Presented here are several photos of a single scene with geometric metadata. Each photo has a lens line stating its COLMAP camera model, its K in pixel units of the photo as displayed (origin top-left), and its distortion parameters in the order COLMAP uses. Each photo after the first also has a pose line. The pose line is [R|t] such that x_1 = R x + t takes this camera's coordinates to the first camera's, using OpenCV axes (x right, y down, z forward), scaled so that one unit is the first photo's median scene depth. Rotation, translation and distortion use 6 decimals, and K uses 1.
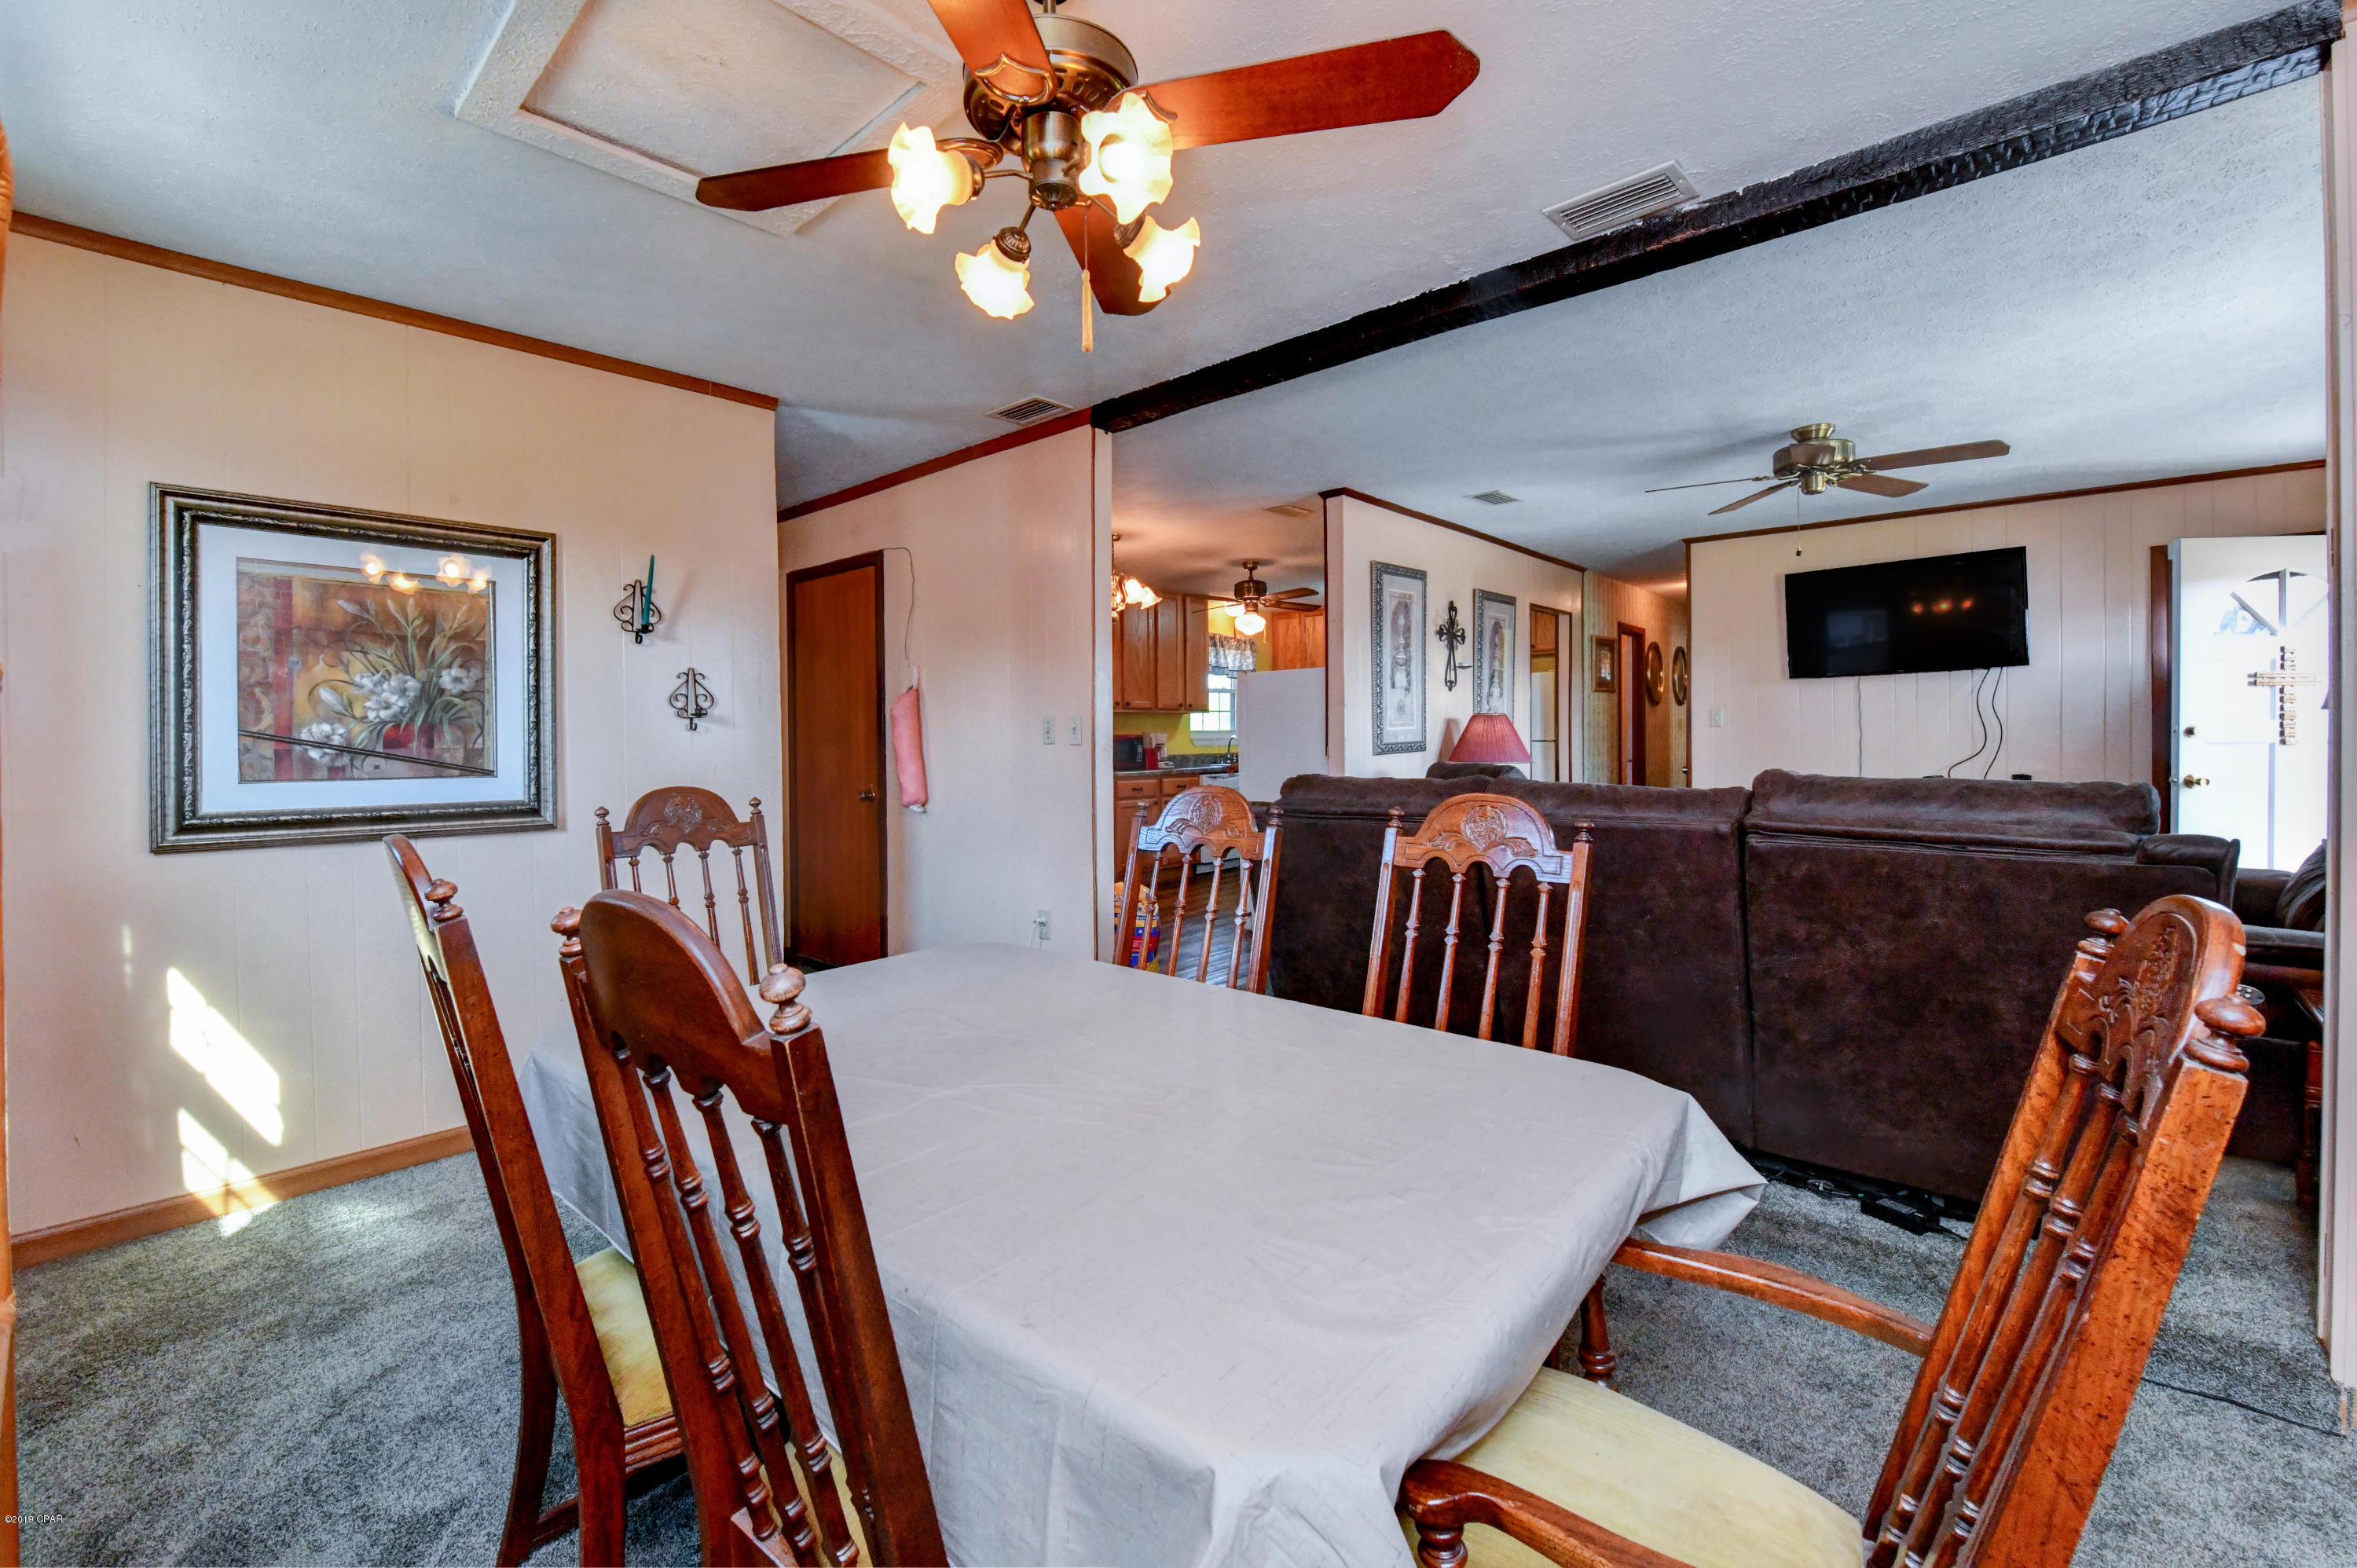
lens RADIAL K [[1008.3, 0, 1173.4], [0, 1008.3, 777.1], [0, 0, 1]] dist [-0.001735, -0.000048]
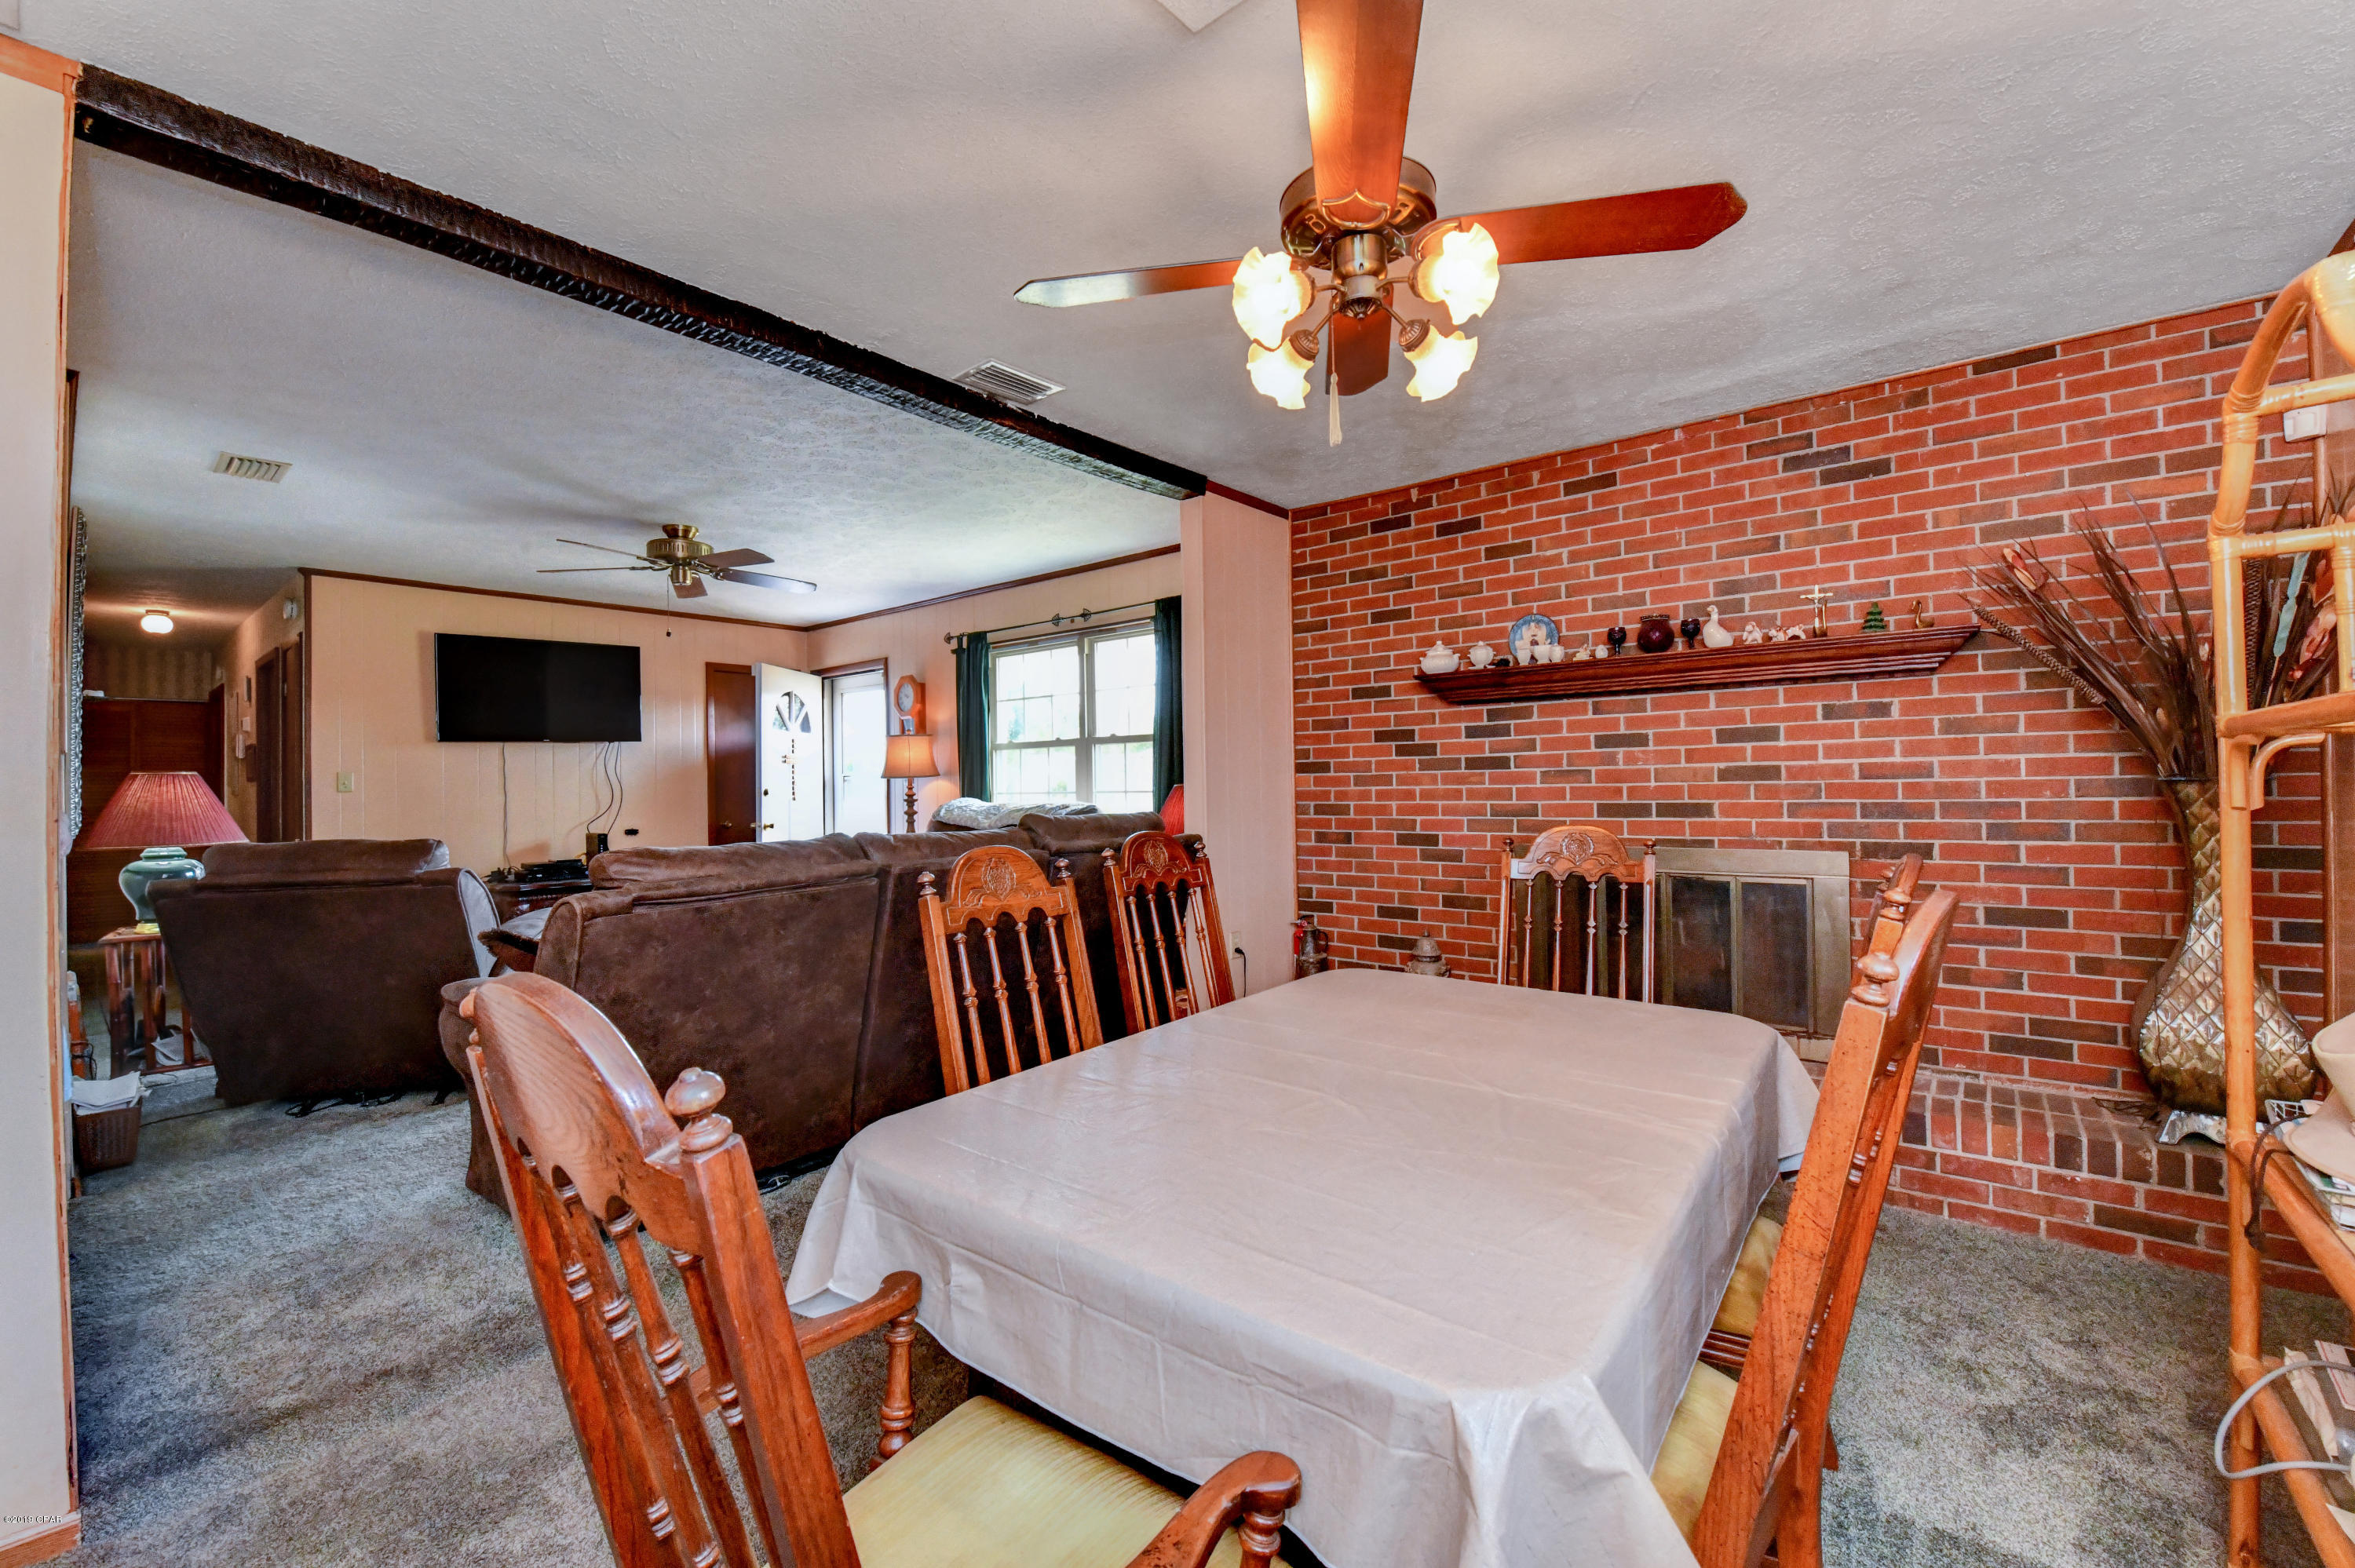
lens RADIAL K [[966.1, 0, 1130.3], [0, 966.1, 769.2], [0, 0, 1]] dist [-0.001038, -0.000024]
pose [[-0.047215, 0.017094, 0.998738, -0.385247], [0.057469, 0.998244, -0.014369, -0.024627], [-0.997230, 0.056718, -0.048115, 0.454331]]
